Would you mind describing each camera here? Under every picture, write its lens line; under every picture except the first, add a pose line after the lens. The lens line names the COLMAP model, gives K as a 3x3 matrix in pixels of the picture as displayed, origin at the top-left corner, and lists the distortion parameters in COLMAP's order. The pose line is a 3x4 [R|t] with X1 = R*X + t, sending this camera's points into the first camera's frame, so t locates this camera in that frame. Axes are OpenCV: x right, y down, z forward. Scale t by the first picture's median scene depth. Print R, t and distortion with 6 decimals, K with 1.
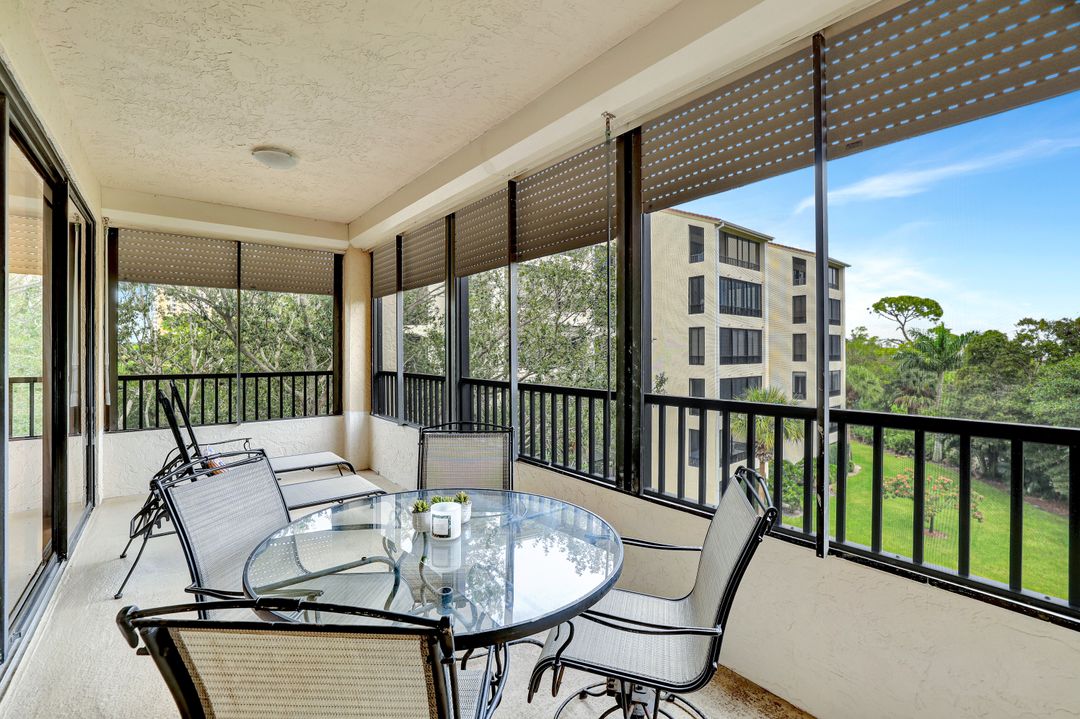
lens RADIAL K [[474.8, 0, 541.1], [0, 474.8, 358.6], [0, 0, 1]] dist [-0.013228, 0.000602]
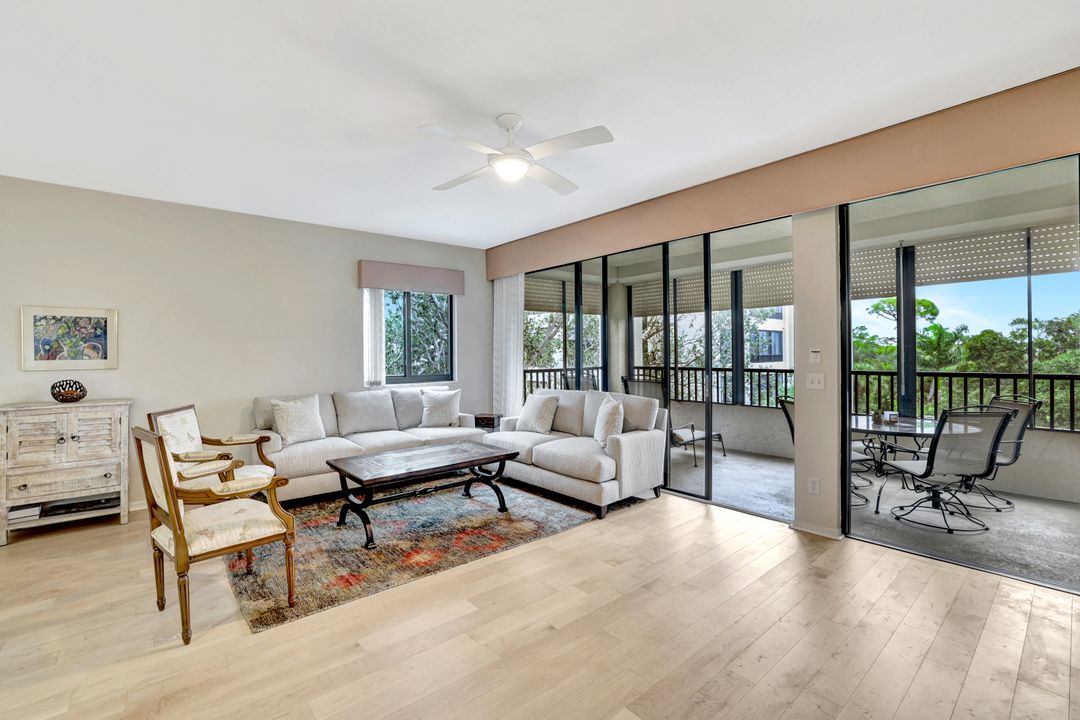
lens RADIAL K [[474.8, 0, 541.4], [0, 474.8, 356.2], [0, 0, 1]] dist [-0.013228, 0.000602]
pose [[0.999799, -0.008368, 0.018223, -0.088115], [0.008481, 0.999945, -0.006092, -0.000080], [-0.018171, 0.006245, 0.999815, -0.061859]]
